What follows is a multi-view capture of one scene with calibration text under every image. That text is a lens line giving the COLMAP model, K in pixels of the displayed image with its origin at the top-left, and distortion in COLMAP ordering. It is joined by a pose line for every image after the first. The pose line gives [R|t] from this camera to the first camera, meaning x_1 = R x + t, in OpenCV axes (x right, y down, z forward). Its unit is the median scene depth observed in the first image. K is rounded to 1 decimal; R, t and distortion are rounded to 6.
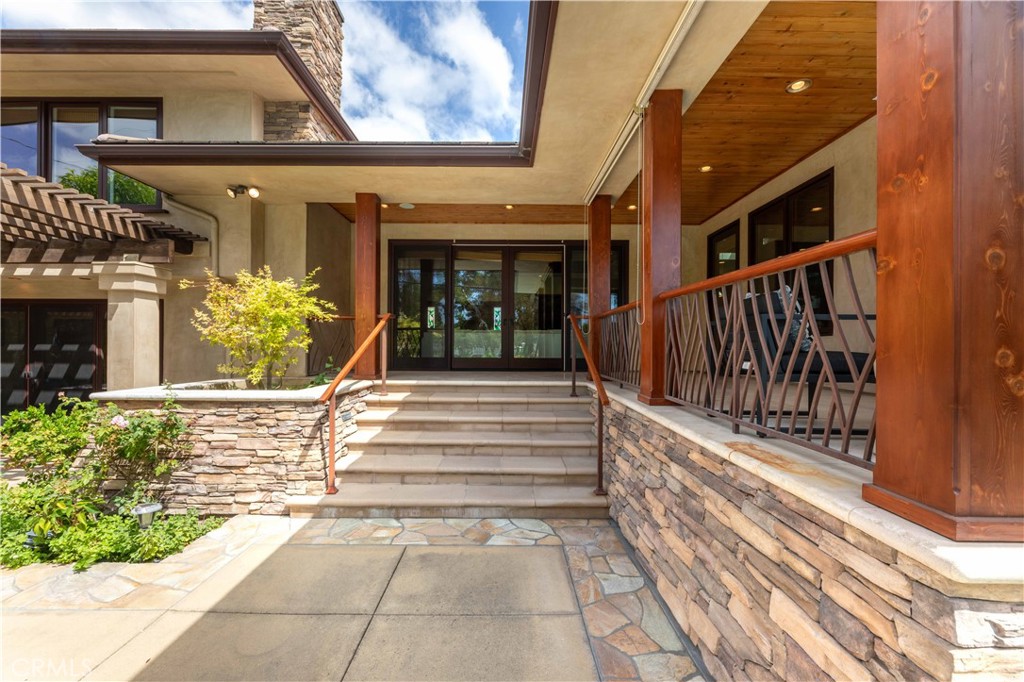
lens RADIAL K [[399.2, 0, 512.0], [0, 399.2, 341.0], [0, 0, 1]] dist [-0.002769, -0.000384]
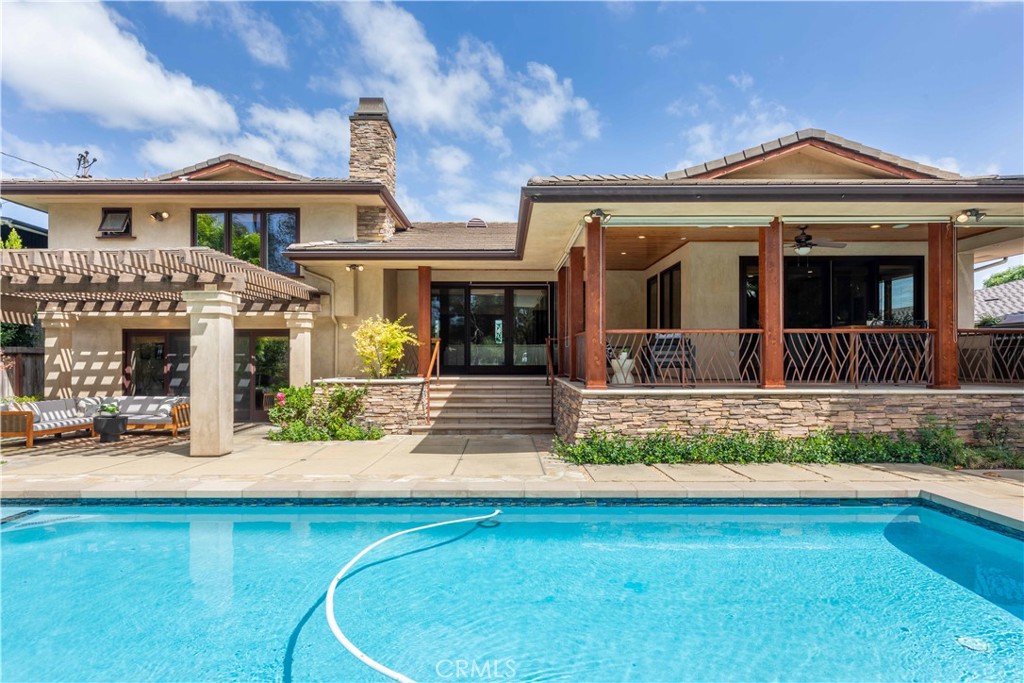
lens RADIAL K [[574.6, 0, 512.0], [0, 574.6, 341.5], [0, 0, 1]] dist [-0.000348, -0.000085]
pose [[0.999984, -0.005486, -0.001631, 0.005982], [0.005464, 0.999900, -0.013027, -0.021592], [0.001702, 0.013018, 0.999914, -1.544714]]
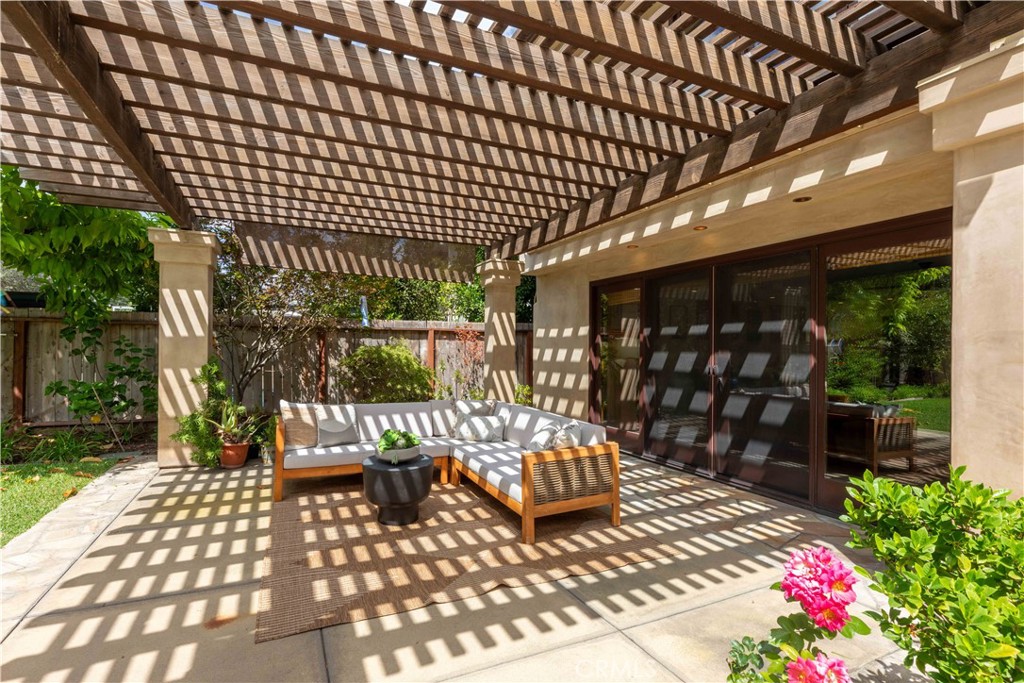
lens RADIAL K [[501.1, 0, 512.0], [0, 501.1, 341.5], [0, 0, 1]] dist [0.000520, 0.000173]
pose [[0.425817, -0.007531, -0.904778, -0.727575], [0.003432, 0.999972, -0.006708, 0.051196], [0.904803, -0.000249, 0.425831, 0.402177]]
